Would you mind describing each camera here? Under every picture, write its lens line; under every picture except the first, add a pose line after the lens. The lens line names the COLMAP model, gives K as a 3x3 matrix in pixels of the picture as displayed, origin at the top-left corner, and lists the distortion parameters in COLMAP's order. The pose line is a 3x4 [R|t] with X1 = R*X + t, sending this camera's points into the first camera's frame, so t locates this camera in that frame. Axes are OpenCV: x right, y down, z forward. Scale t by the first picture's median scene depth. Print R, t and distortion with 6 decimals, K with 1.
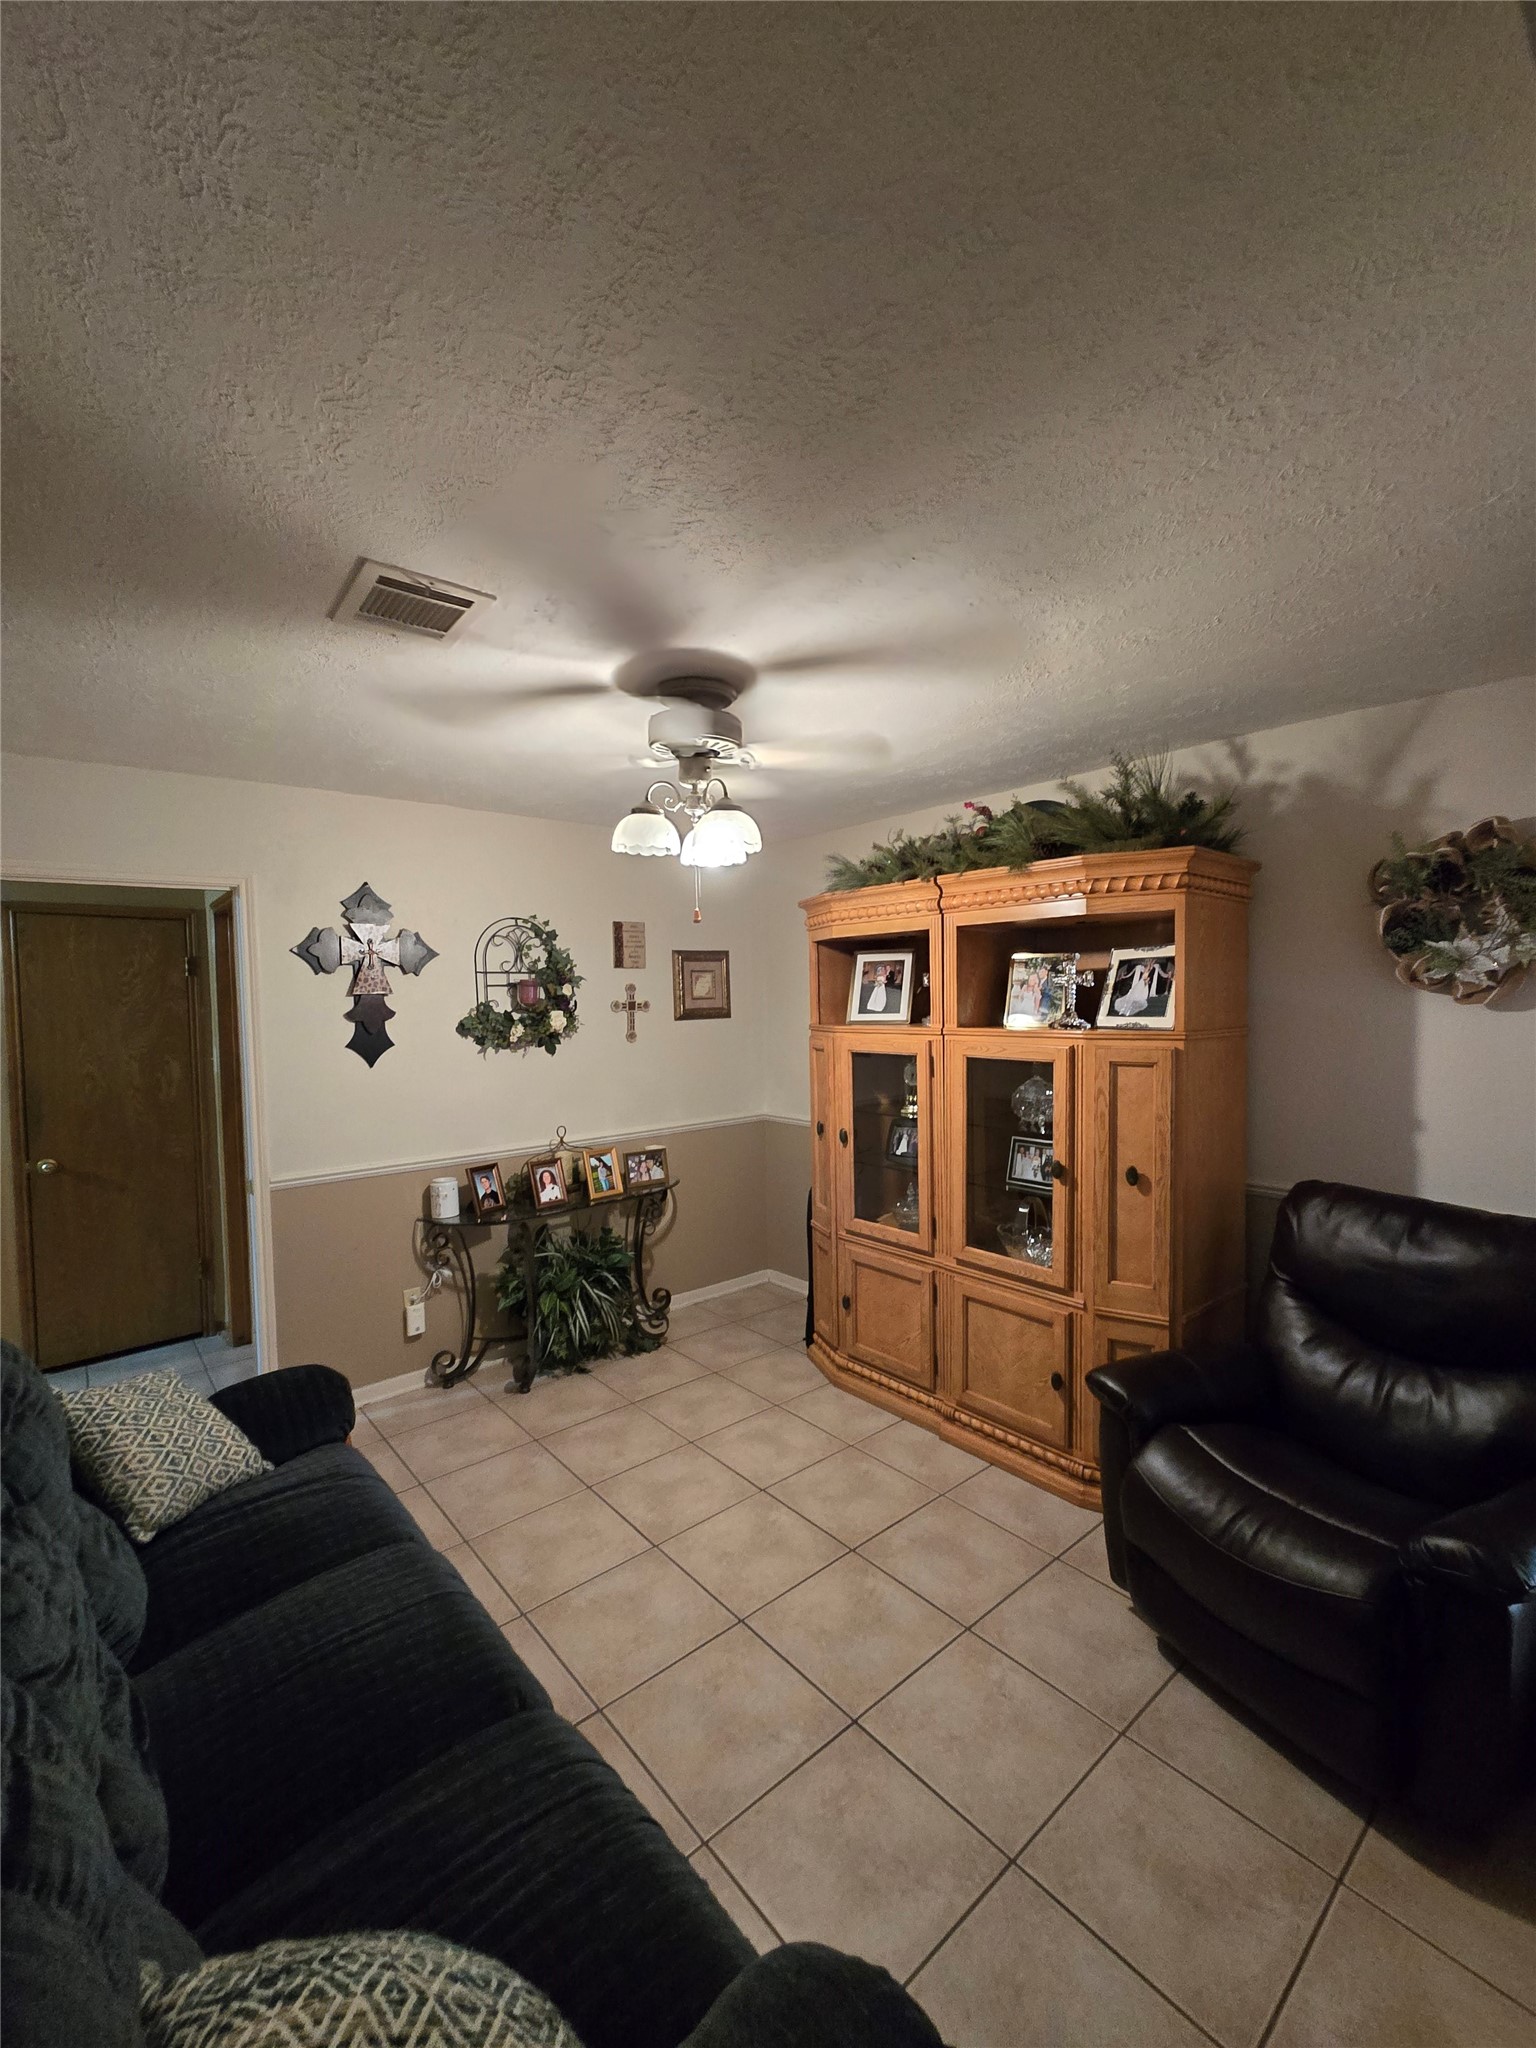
lens RADIAL K [[846.3, 0, 766.2], [0, 846.3, 1027.1], [0, 0, 1]] dist [0.001379, 0.001362]
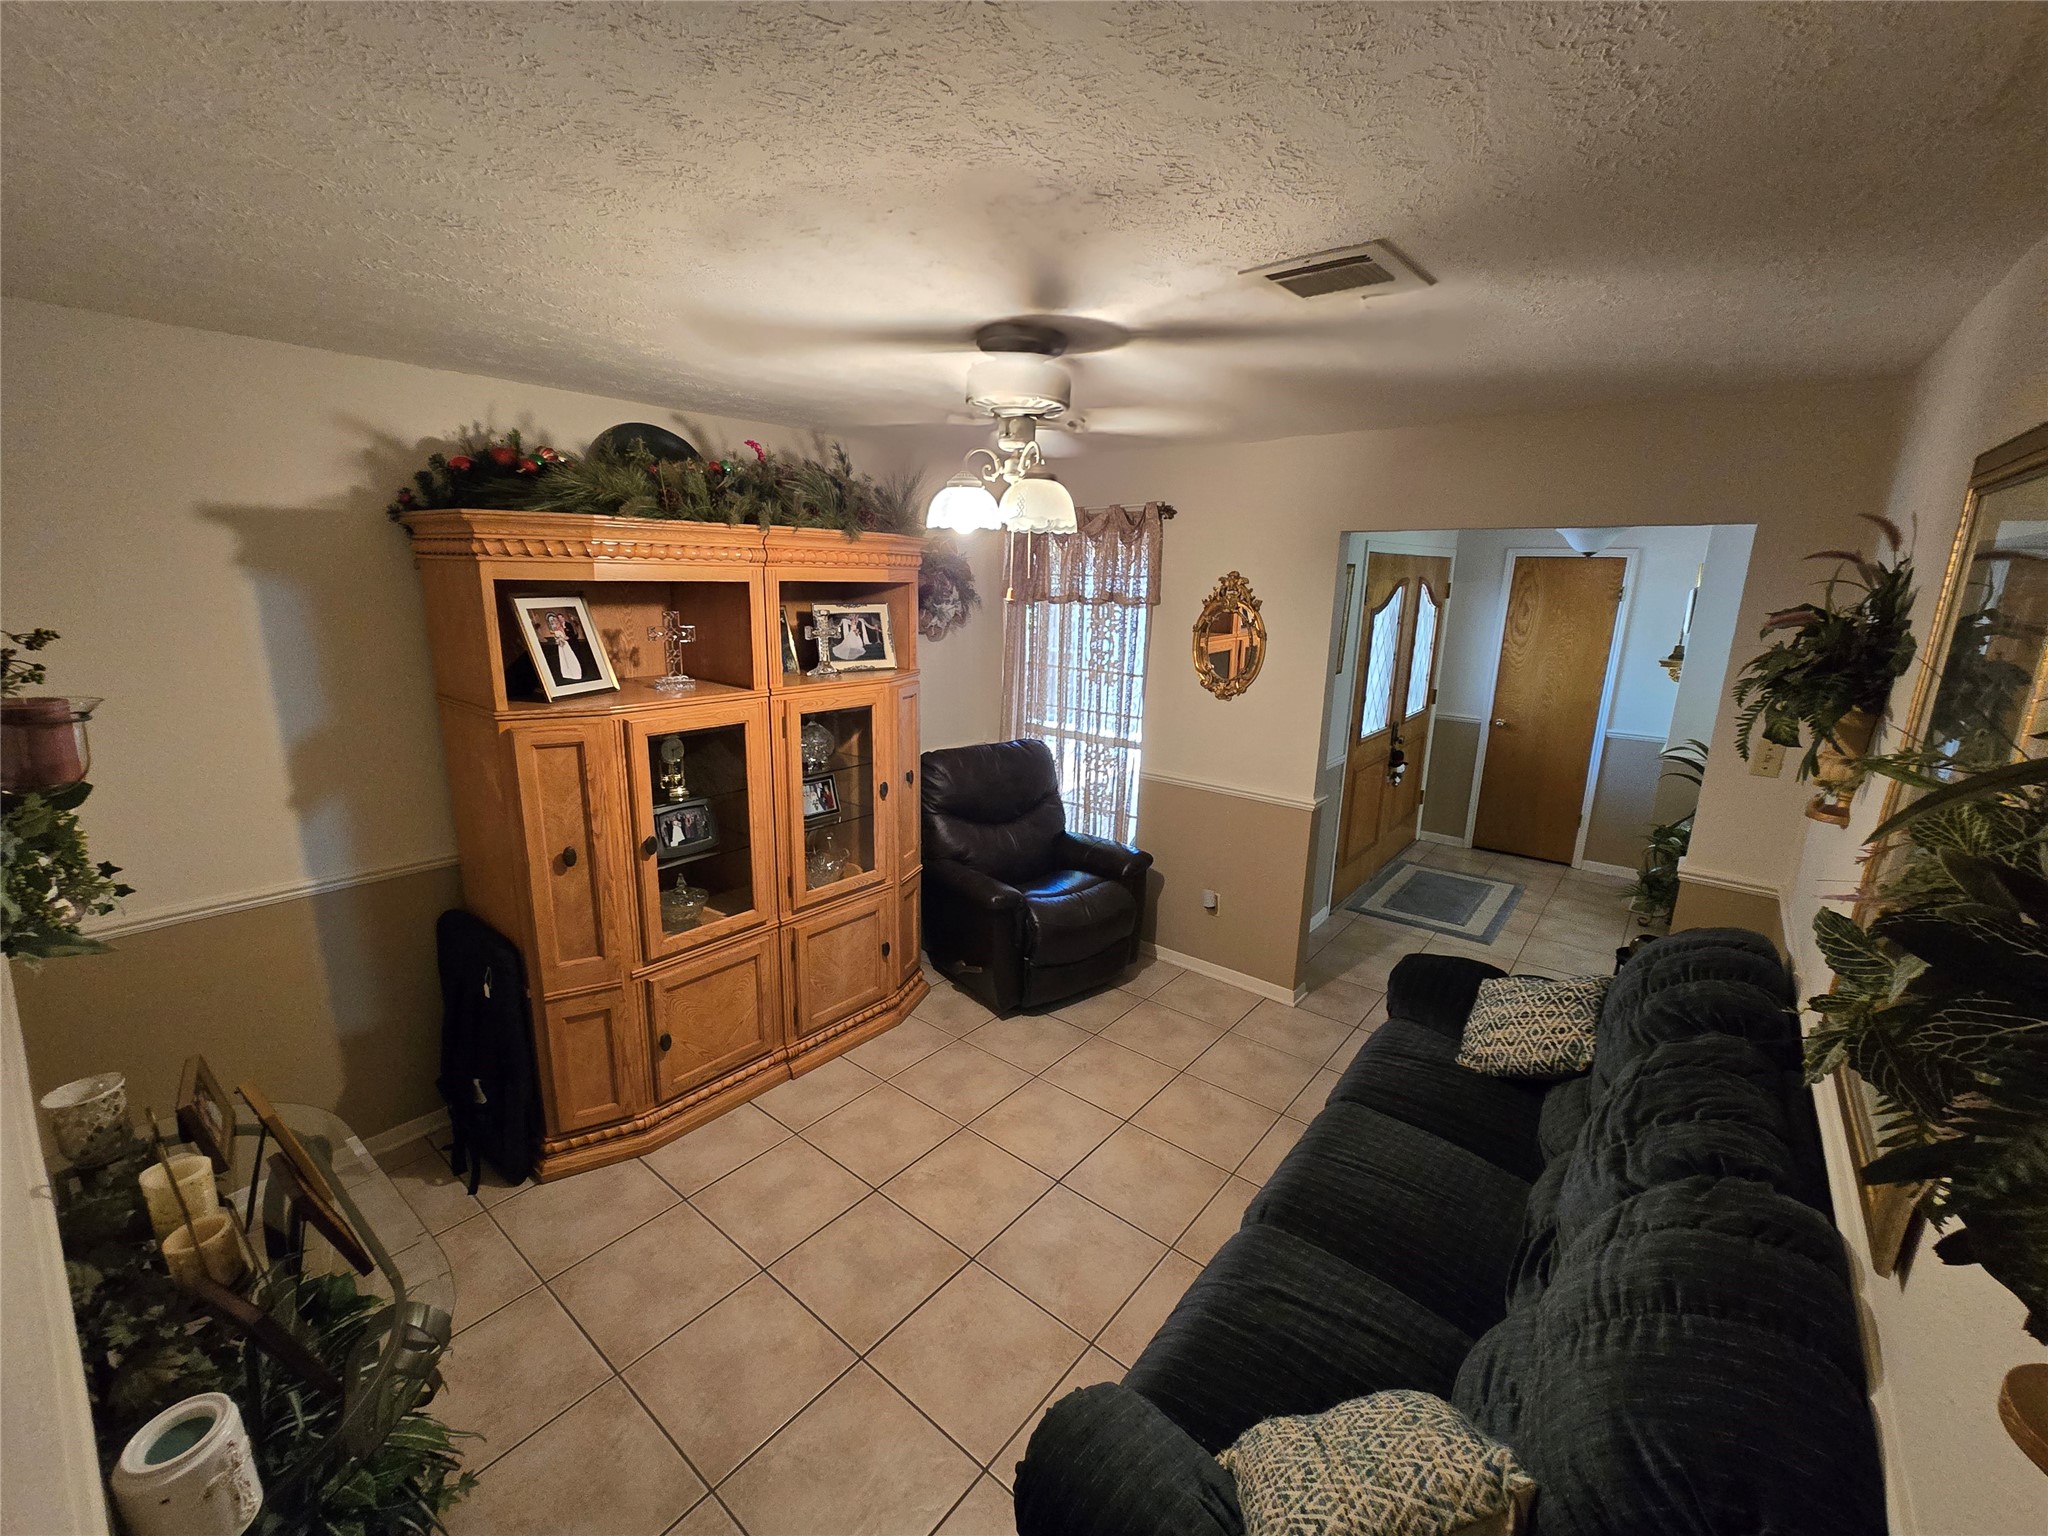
lens RADIAL K [[846.3, 0, 1021.9], [0, 846.3, 771.3], [0, 0, 1]] dist [0.001379, 0.001362]
pose [[-0.182244, -0.210070, 0.960551, -0.823564], [0.020005, 0.975916, 0.217226, -0.115595], [-0.983050, 0.058804, -0.173653, 0.939709]]
